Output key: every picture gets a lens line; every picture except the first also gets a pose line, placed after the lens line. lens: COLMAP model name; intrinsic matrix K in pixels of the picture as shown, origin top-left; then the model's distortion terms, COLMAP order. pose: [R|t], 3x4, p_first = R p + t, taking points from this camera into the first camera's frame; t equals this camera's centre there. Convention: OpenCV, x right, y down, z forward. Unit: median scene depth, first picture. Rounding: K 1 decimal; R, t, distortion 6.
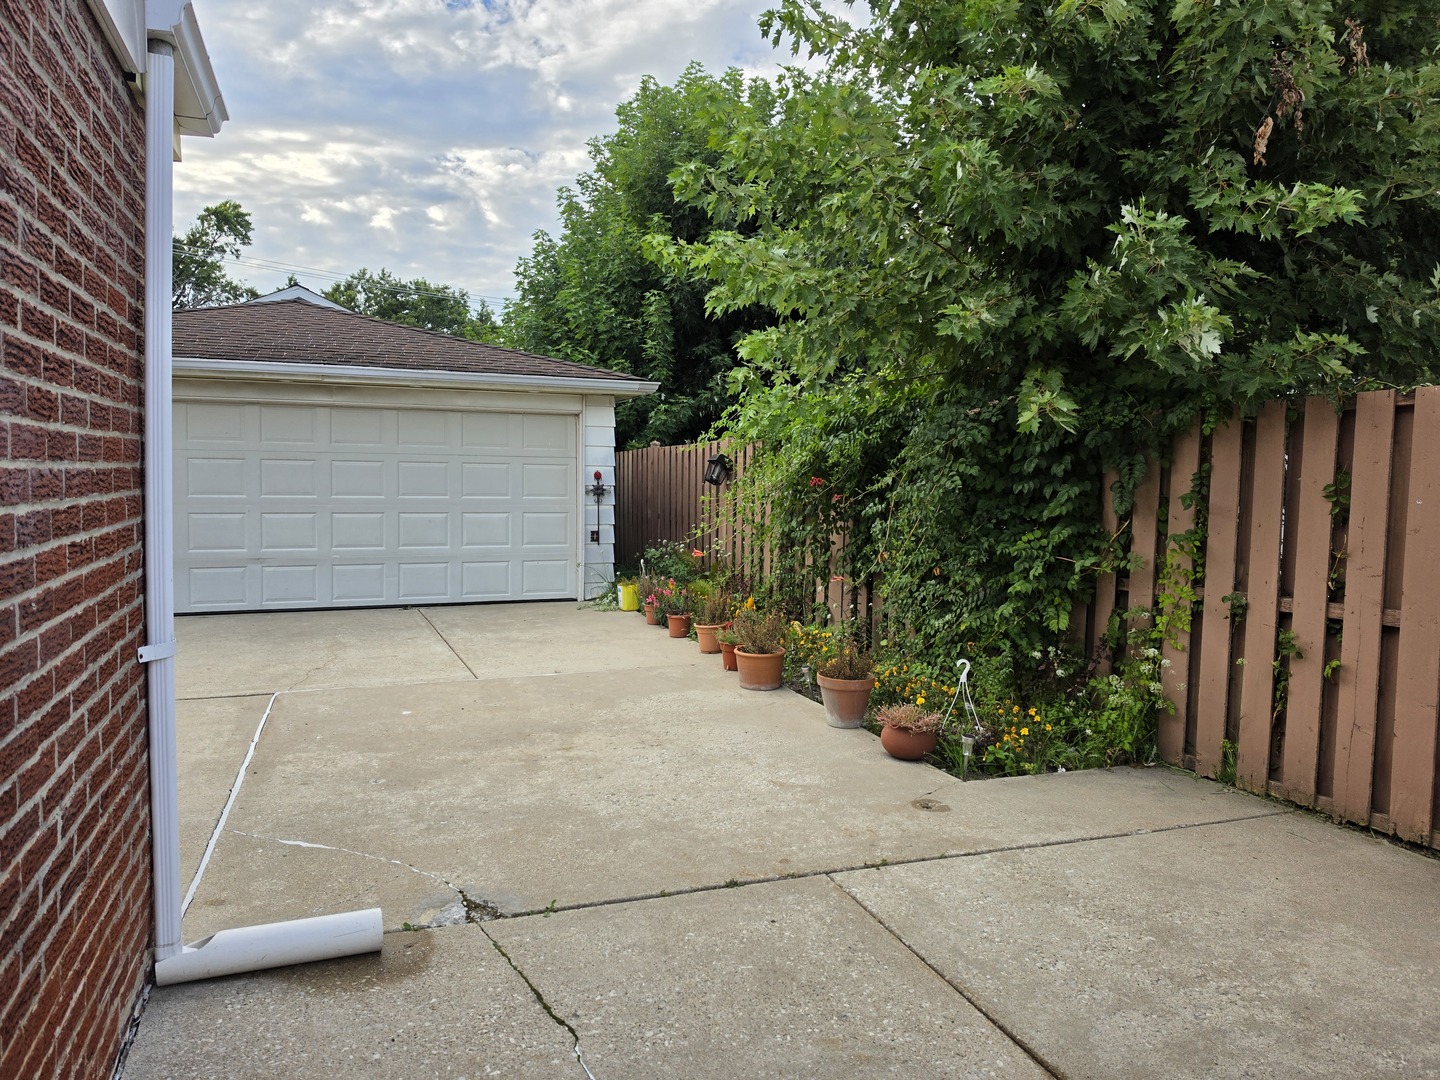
lens RADIAL K [[976.5, 0, 720.0], [0, 976.5, 540.0], [0, 0, 1]] dist [0.002672, -0.001029]
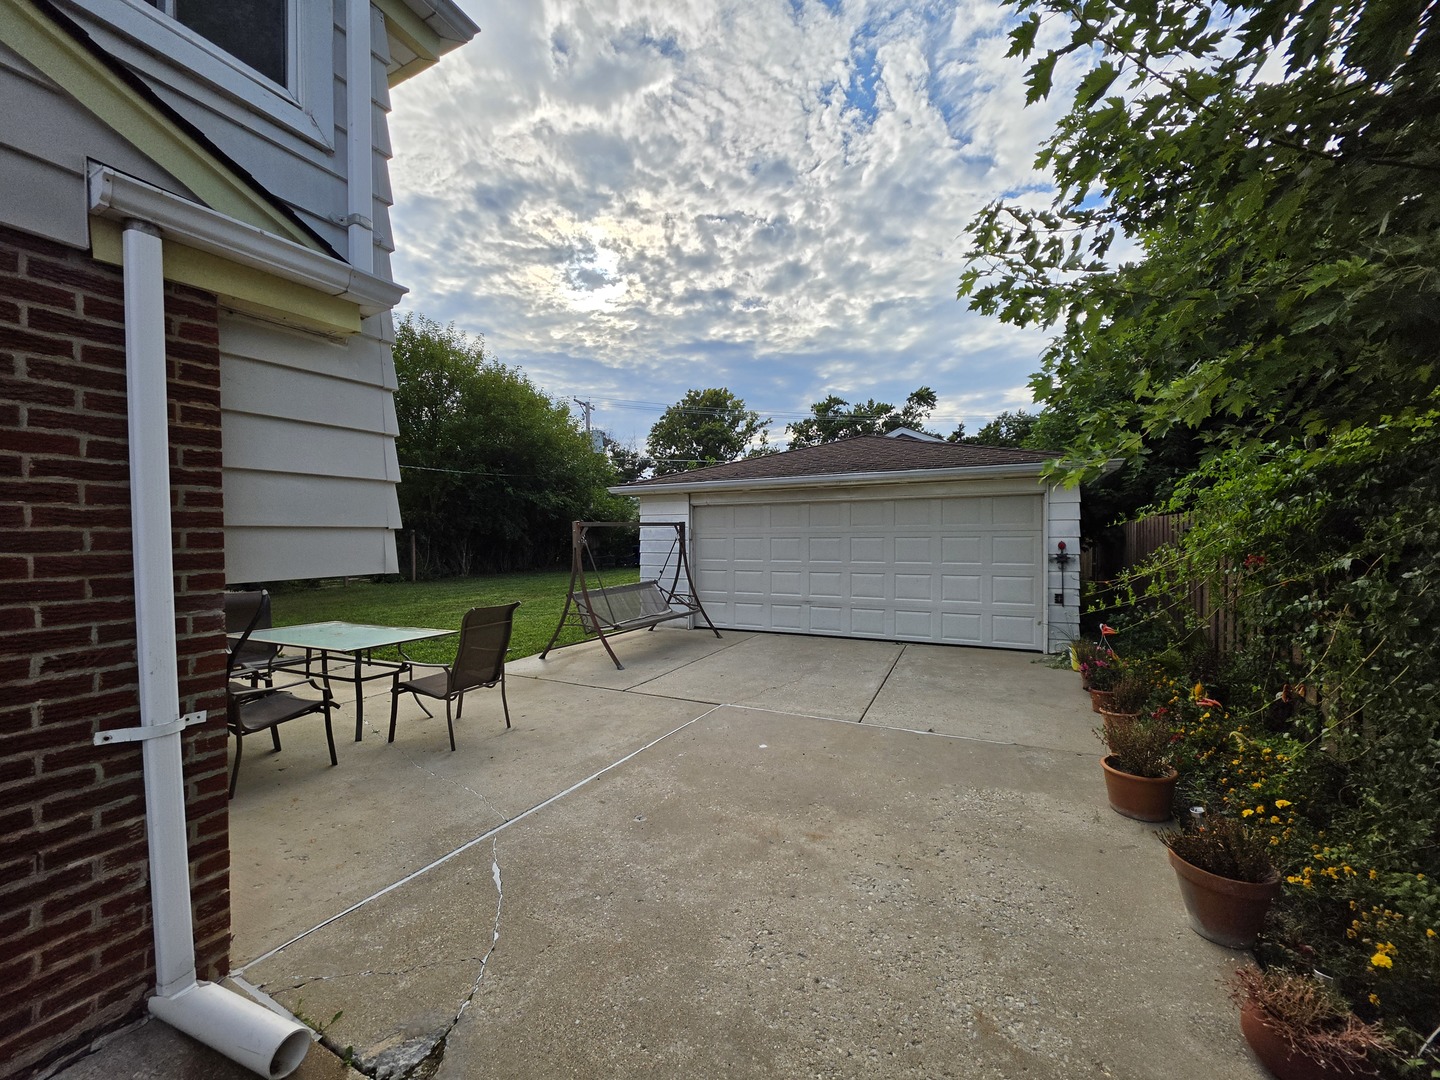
lens RADIAL K [[576.3, 0, 720.0], [0, 576.3, 540.0], [0, 0, 1]] dist [0.009511, -0.006997]
pose [[0.679001, -0.013619, -0.734011, 0.192149], [-0.034385, 0.998141, -0.050328, -0.048113], [0.733332, 0.059412, 0.677270, 0.475221]]
